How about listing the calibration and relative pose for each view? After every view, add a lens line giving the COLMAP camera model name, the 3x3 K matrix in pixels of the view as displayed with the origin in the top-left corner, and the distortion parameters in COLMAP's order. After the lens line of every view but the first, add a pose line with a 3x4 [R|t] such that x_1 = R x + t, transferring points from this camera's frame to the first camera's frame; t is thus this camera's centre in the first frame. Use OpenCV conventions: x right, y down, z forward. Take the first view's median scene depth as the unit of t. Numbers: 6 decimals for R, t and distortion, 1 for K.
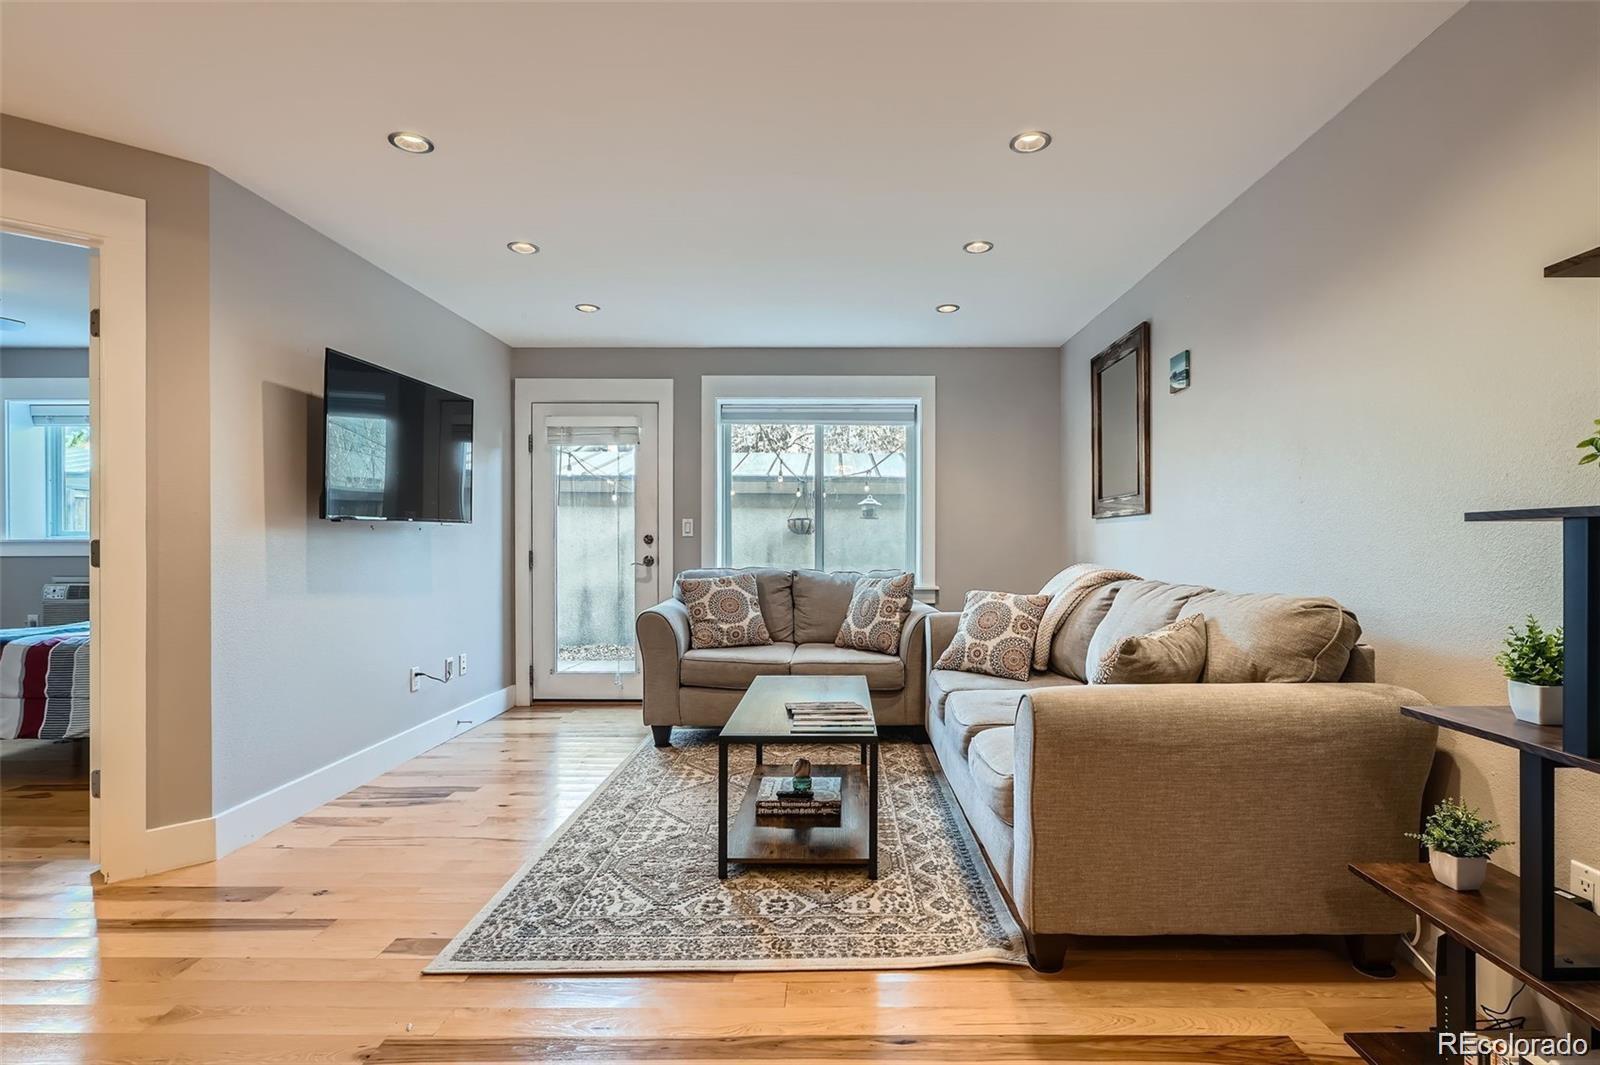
lens RADIAL K [[782.9, 0, 840.2], [0, 782.9, 552.4], [0, 0, 1]] dist [-0.000286, -0.000252]
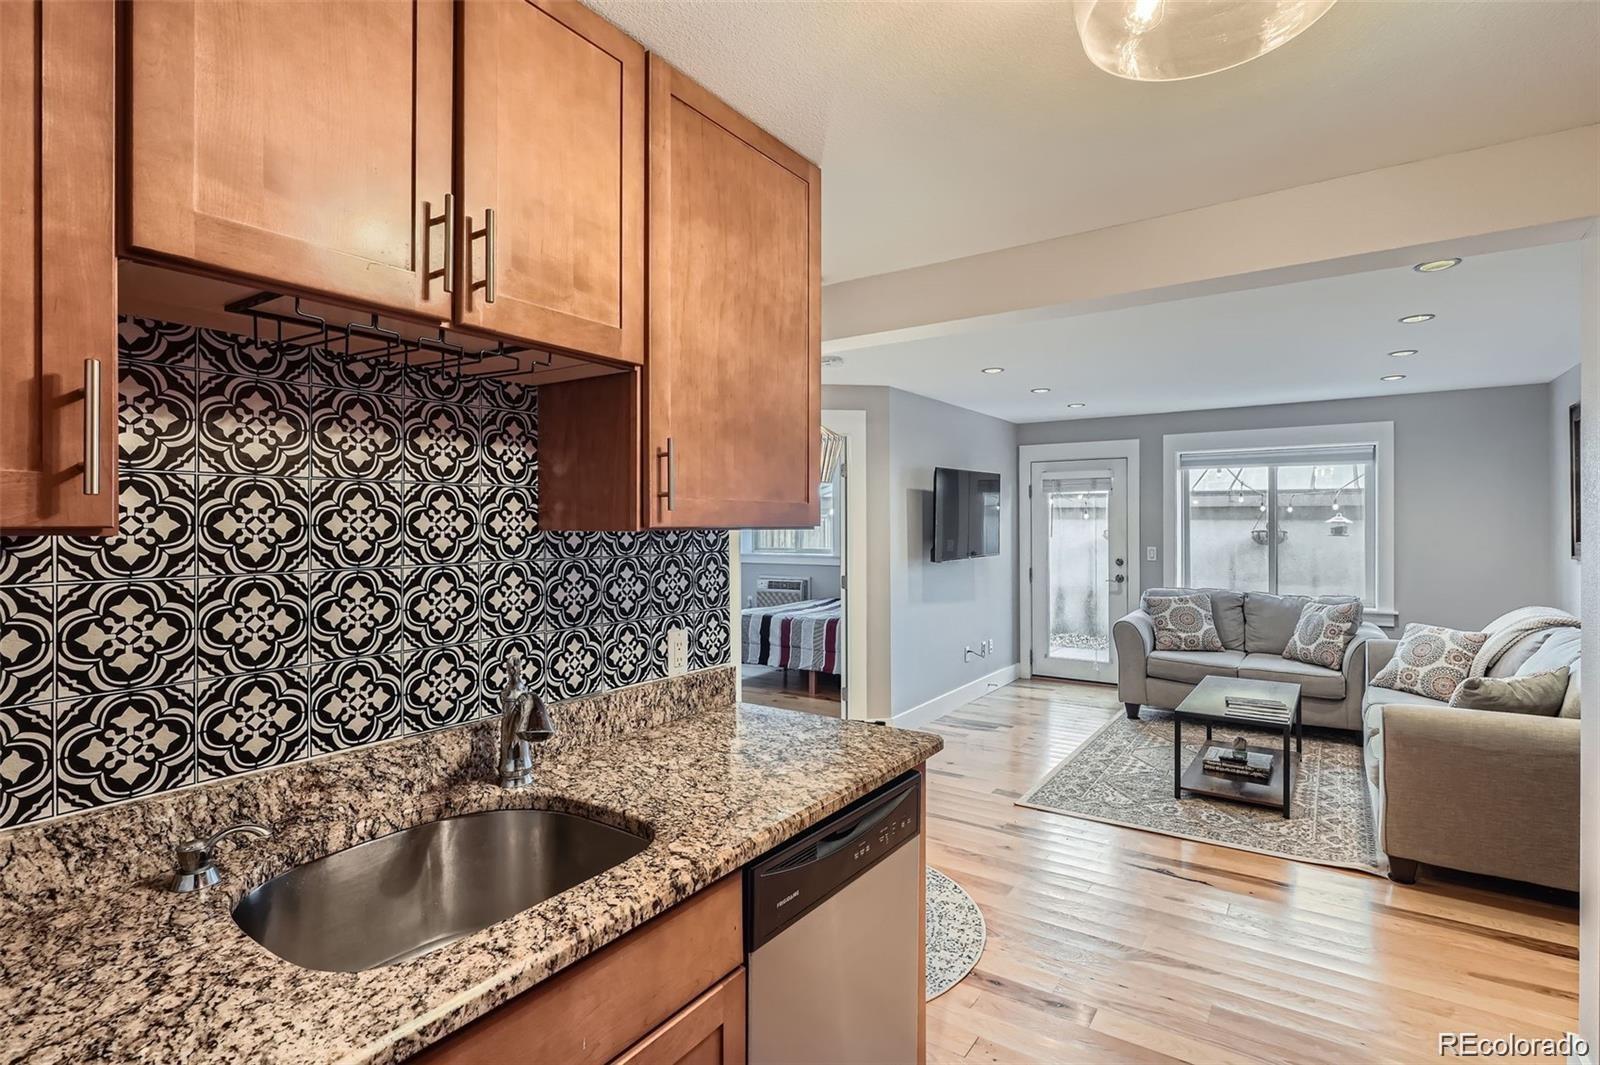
lens RADIAL K [[782.9, 0, 793.9], [0, 782.9, 526.5], [0, 0, 1]] dist [-0.000286, -0.000252]
pose [[0.815743, -0.002066, -0.578411, 0.108717], [-0.001709, 0.999981, -0.005983, -0.105865], [0.578412, 0.005869, 0.815723, -0.607477]]
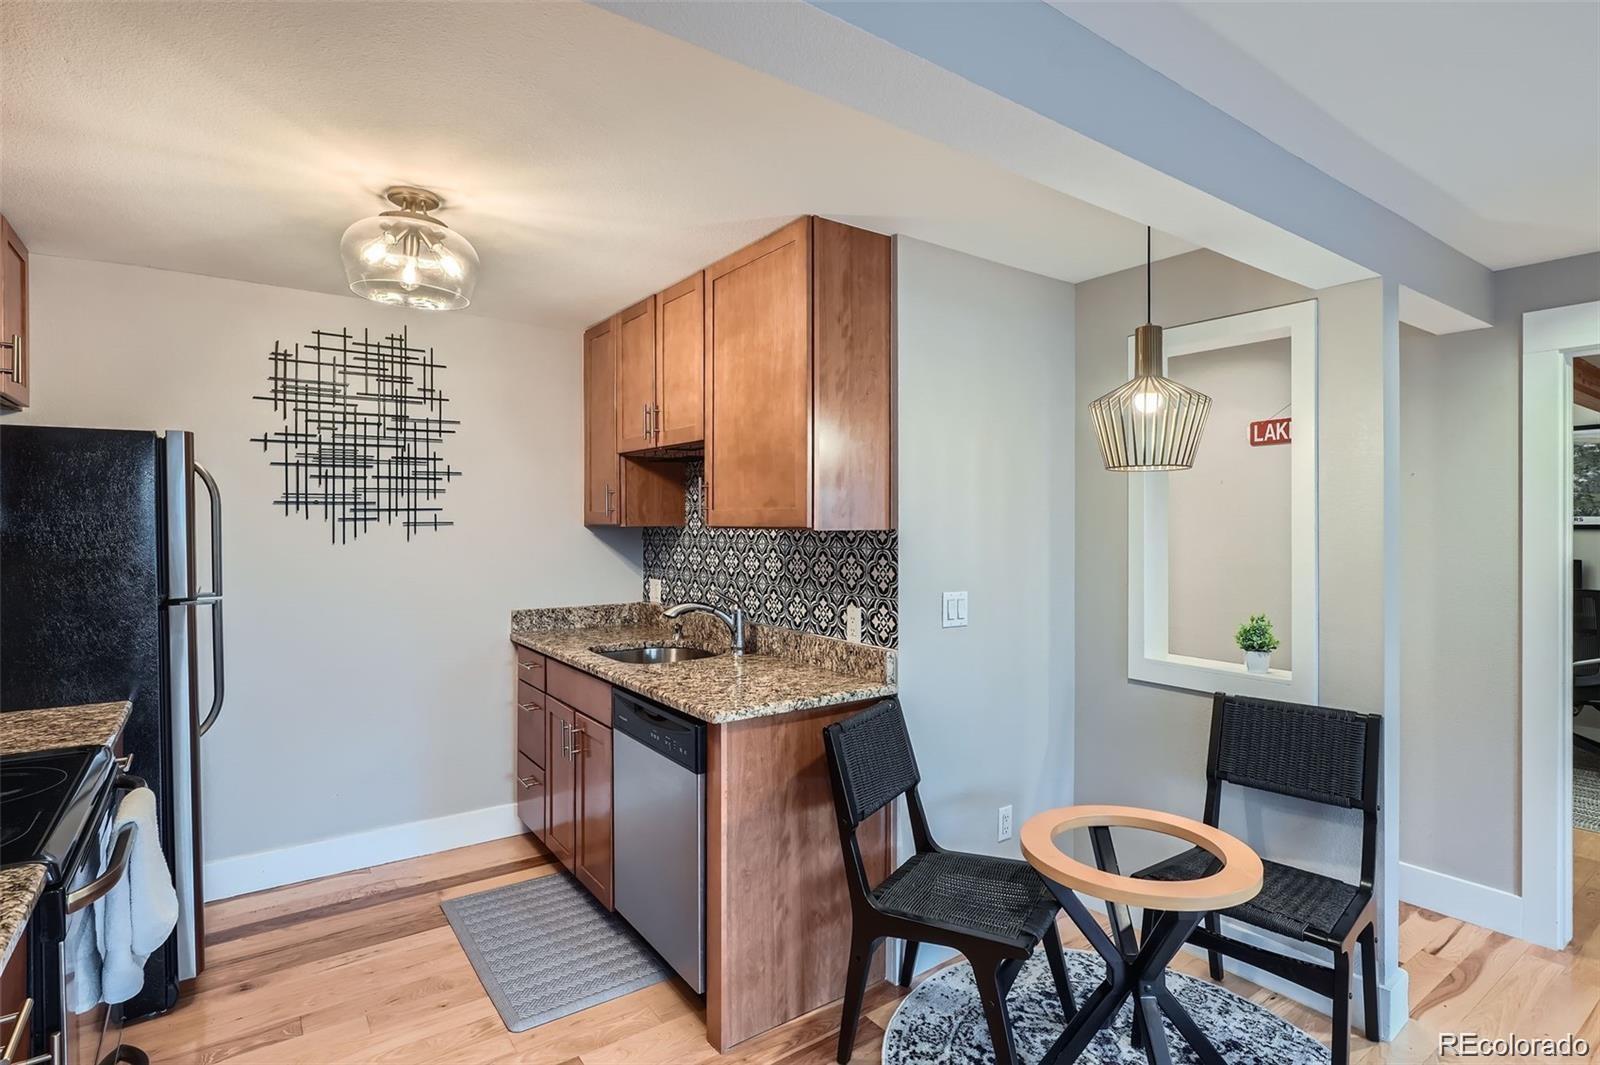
lens RADIAL K [[782.9, 0, 801.2], [0, 782.9, 525.7], [0, 0, 1]] dist [-0.000286, -0.000252]
pose [[-0.811116, -0.001004, -0.584884, 0.186625], [-0.009489, 0.999890, 0.011443, -0.119377], [0.584808, 0.014831, -0.811036, 0.481572]]
